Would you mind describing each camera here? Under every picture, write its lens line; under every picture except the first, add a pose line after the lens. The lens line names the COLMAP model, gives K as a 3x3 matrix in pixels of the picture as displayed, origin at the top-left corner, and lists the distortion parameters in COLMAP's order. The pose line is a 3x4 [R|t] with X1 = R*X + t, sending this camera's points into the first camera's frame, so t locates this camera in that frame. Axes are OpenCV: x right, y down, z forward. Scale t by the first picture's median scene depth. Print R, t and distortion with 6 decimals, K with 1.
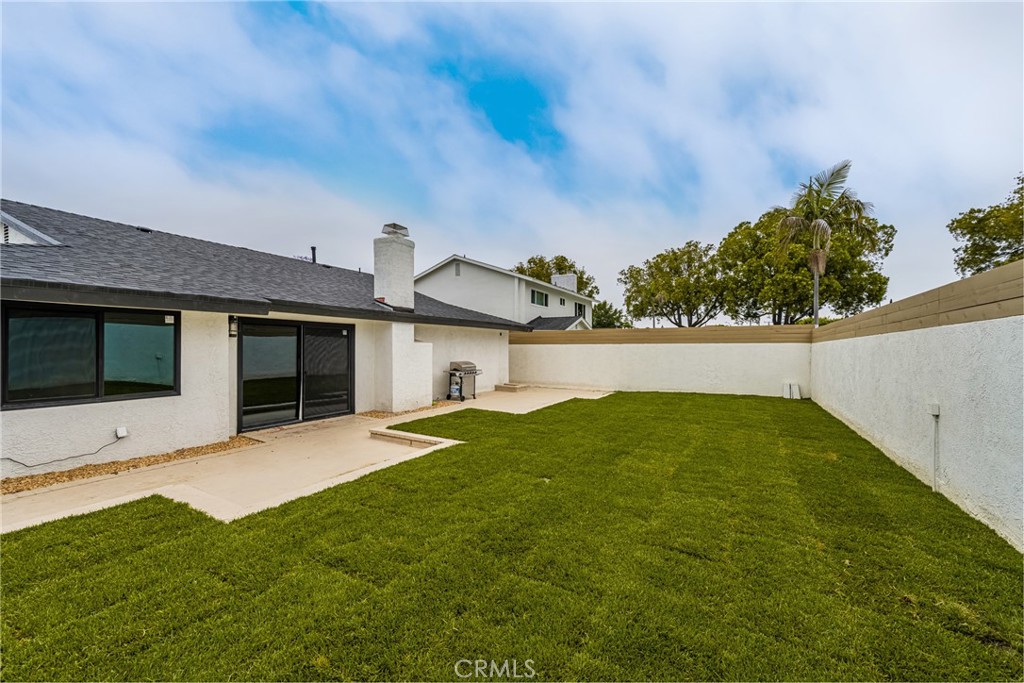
lens RADIAL K [[407.3, 0, 507.3], [0, 407.3, 341.8], [0, 0, 1]] dist [-0.002430, 0.000413]
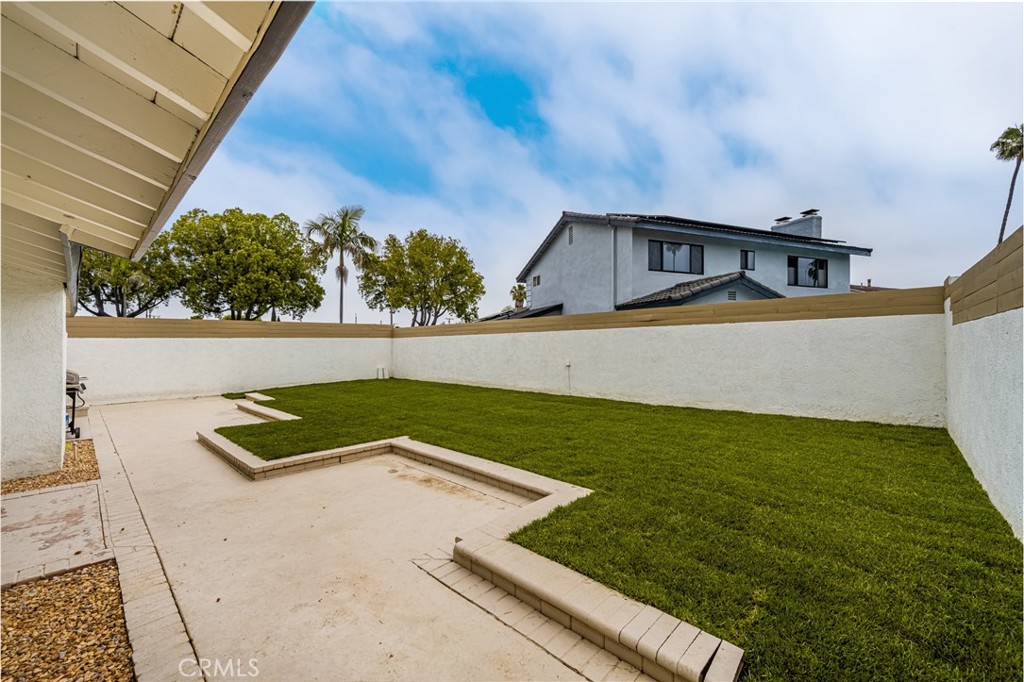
lens RADIAL K [[399.5, 0, 512.0], [0, 399.5, 341.0], [0, 0, 1]] dist [0.013826, 0.000029]
pose [[0.222000, -0.001982, 0.975045, -0.214352], [-0.006143, 0.999975, 0.003431, 0.002071], [-0.975027, -0.006751, 0.221983, 0.113699]]
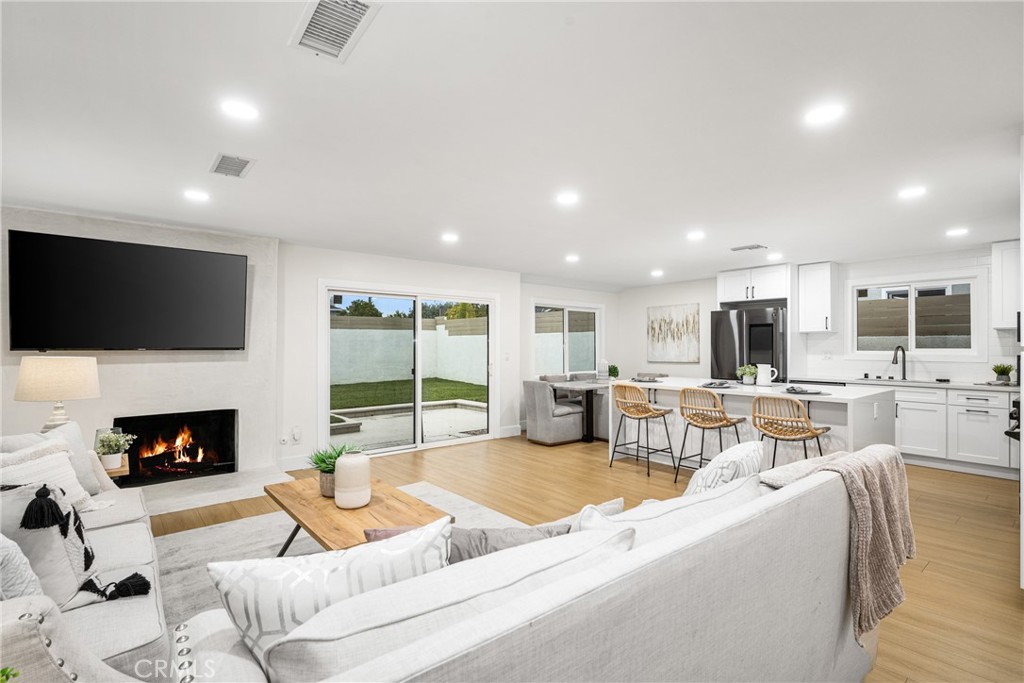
lens RADIAL K [[476.0, 0, 510.8], [0, 476.0, 344.1], [0, 0, 1]] dist [-0.000666, -0.000456]
pose [[-0.938580, -0.010018, 0.344916, -0.254616], [-0.015594, 0.999789, -0.013394, 0.010570], [-0.344709, -0.017950, -0.938538, 0.463966]]
